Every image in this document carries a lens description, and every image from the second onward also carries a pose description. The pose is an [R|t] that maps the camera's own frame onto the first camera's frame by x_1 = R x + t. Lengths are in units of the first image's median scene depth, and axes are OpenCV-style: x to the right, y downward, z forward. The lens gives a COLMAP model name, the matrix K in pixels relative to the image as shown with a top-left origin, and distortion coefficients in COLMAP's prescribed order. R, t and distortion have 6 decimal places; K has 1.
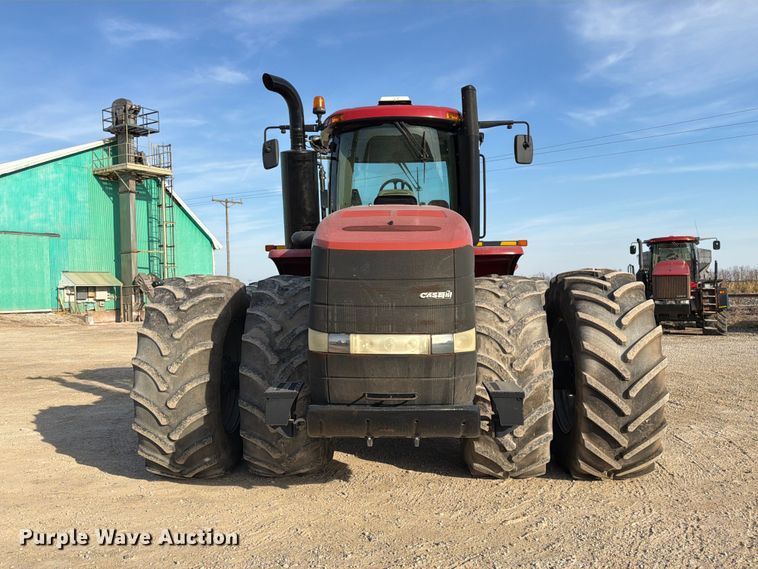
lens RADIAL K [[659.4, 0, 390.5], [0, 659.4, 280.9], [0, 0, 1]] dist [0.126352, -0.259724]
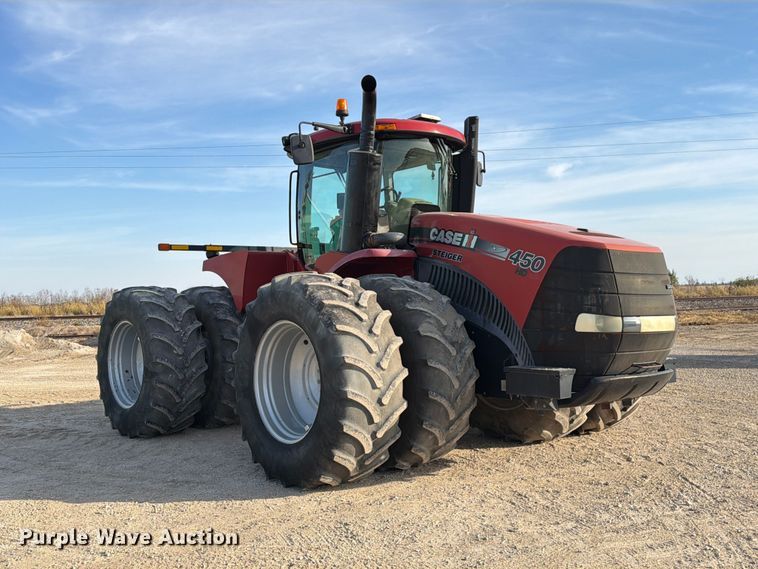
lens RADIAL K [[706.8, 0, 380.7], [0, 706.8, 282.0], [0, 0, 1]] dist [0.161409, -0.357433]
pose [[0.763794, 0.013416, 0.645320, -0.989152], [0.003455, 0.999685, -0.024873, 0.034252], [-0.645451, 0.021227, 0.763507, 0.192024]]
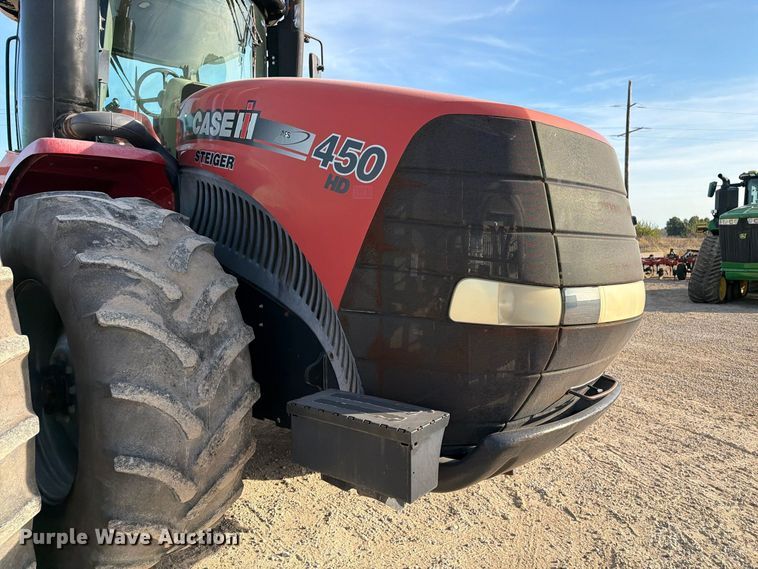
lens RADIAL K [[523.3, 0, 381.0], [0, 523.3, 289.1], [0, 0, 1]] dist [0.068738, -0.108214]
pose [[0.642672, -0.055756, 0.764110, -0.371078], [-0.006285, 0.996931, 0.078030, 0.037121], [-0.766115, -0.054950, 0.640350, 0.633402]]
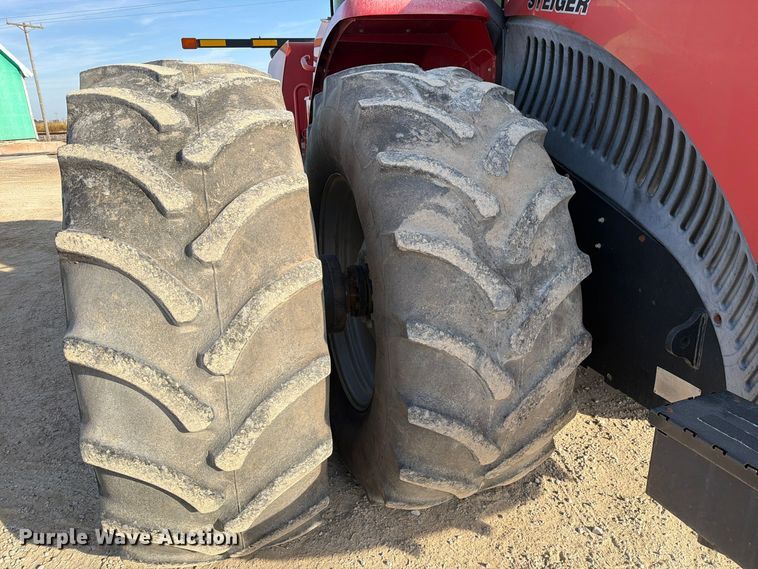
lens RADIAL K [[536.1, 0, 379.0], [0, 536.1, 284.5], [0, 0, 1]] dist [0.068667, -0.116569]
pose [[0.950736, -0.107141, 0.290900, -0.317922], [0.013402, 0.951705, 0.306722, 0.020863], [-0.309713, -0.287712, 0.906256, 0.741861]]
